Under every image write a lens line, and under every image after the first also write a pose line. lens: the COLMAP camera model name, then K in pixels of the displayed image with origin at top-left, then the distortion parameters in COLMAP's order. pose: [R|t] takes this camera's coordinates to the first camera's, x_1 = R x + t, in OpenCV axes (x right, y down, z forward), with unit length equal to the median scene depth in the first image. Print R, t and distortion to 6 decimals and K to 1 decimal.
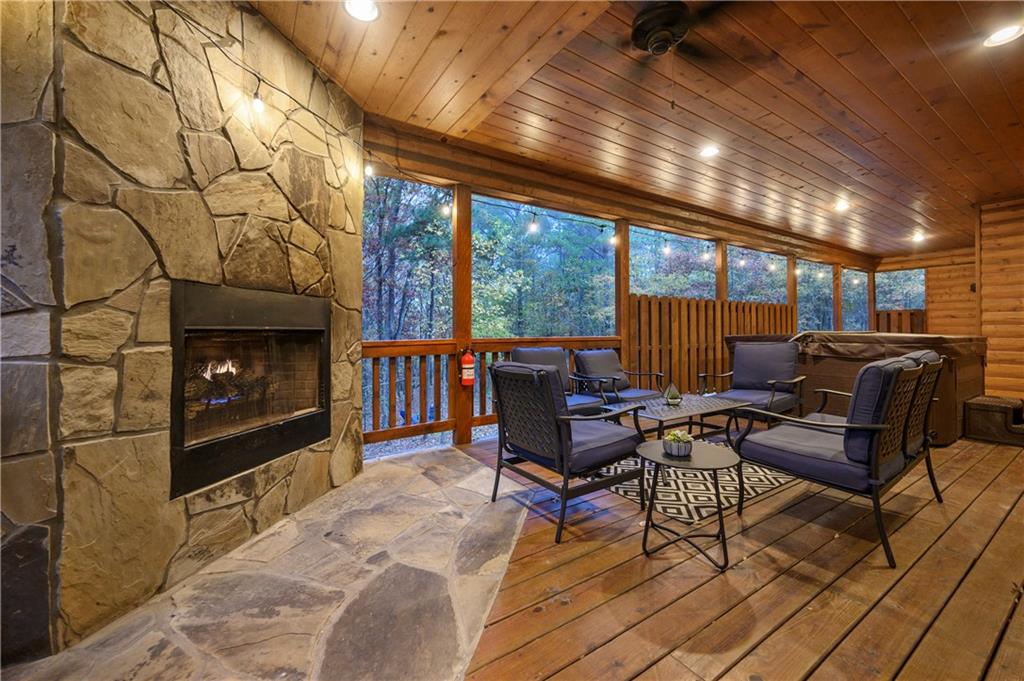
lens RADIAL K [[407.6, 0, 513.3], [0, 407.6, 330.1], [0, 0, 1]] dist [-0.000666, -0.000089]
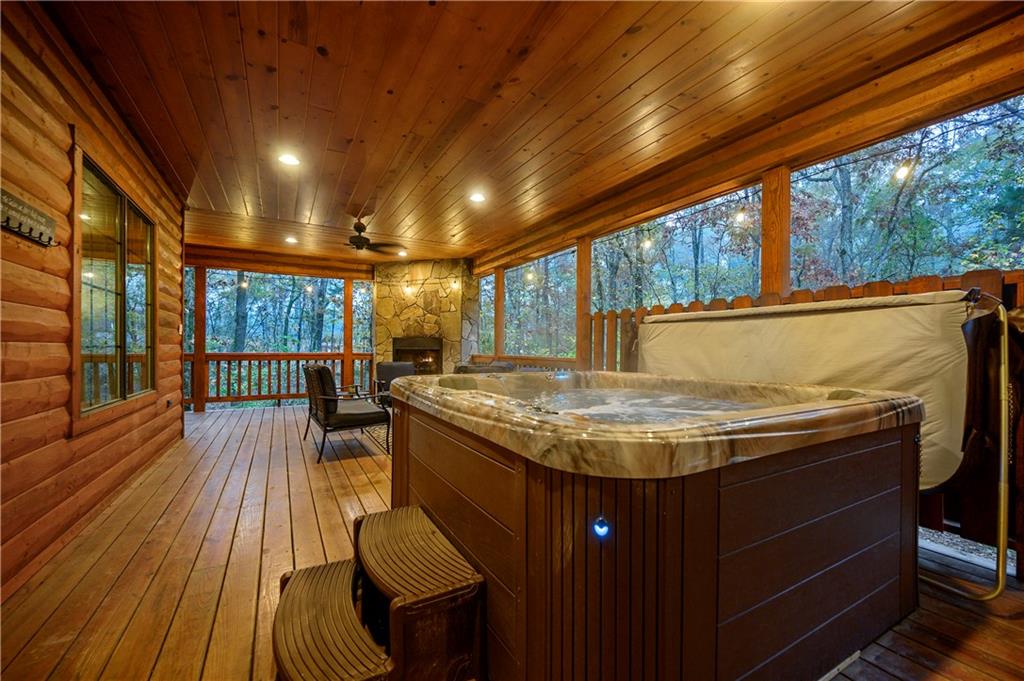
lens RADIAL K [[411.8, 0, 511.7], [0, 411.8, 348.3], [0, 0, 1]] dist [-0.001694, -0.000268]
pose [[-0.069005, 0.001384, -0.997615, 3.671413], [-0.007146, 0.999973, 0.001882, -0.024958], [0.997591, 0.007259, -0.068993, 2.647970]]
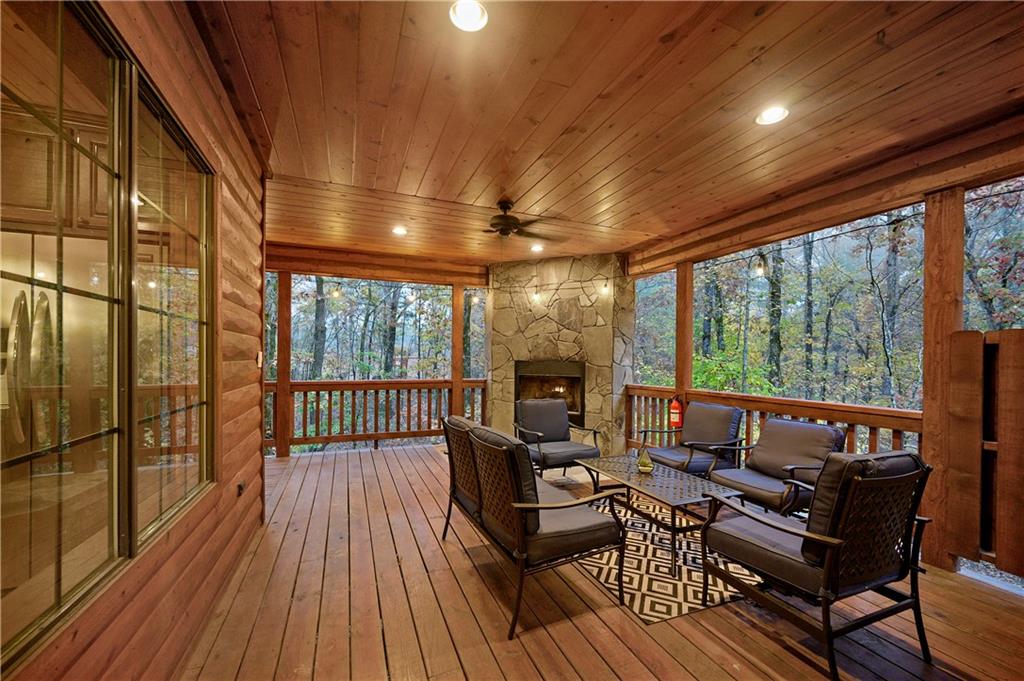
lens RADIAL K [[404.5, 0, 512.5], [0, 404.5, 358.4], [0, 0, 1]] dist [-0.001982, -0.000318]
pose [[-0.193106, 0.000731, -0.981178, 2.574228], [-0.009140, 0.999955, 0.002544, -0.151607], [0.981135, 0.009459, -0.193091, 1.649642]]
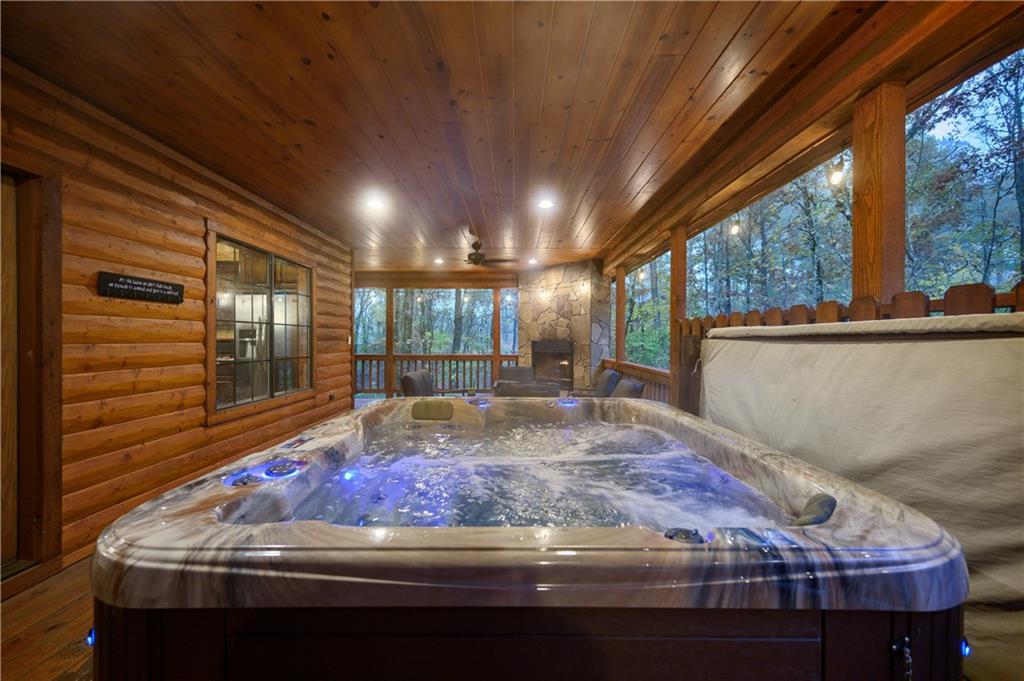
lens RADIAL K [[401.1, 0, 512.0], [0, 401.1, 340.5], [0, 0, 1]] dist [0.000130, -0.000127]
pose [[-0.558484, 0.002871, -0.829510, 3.224739], [-0.002341, 0.999985, 0.005038, -0.155260], [0.829512, 0.004755, -0.558469, 3.451705]]
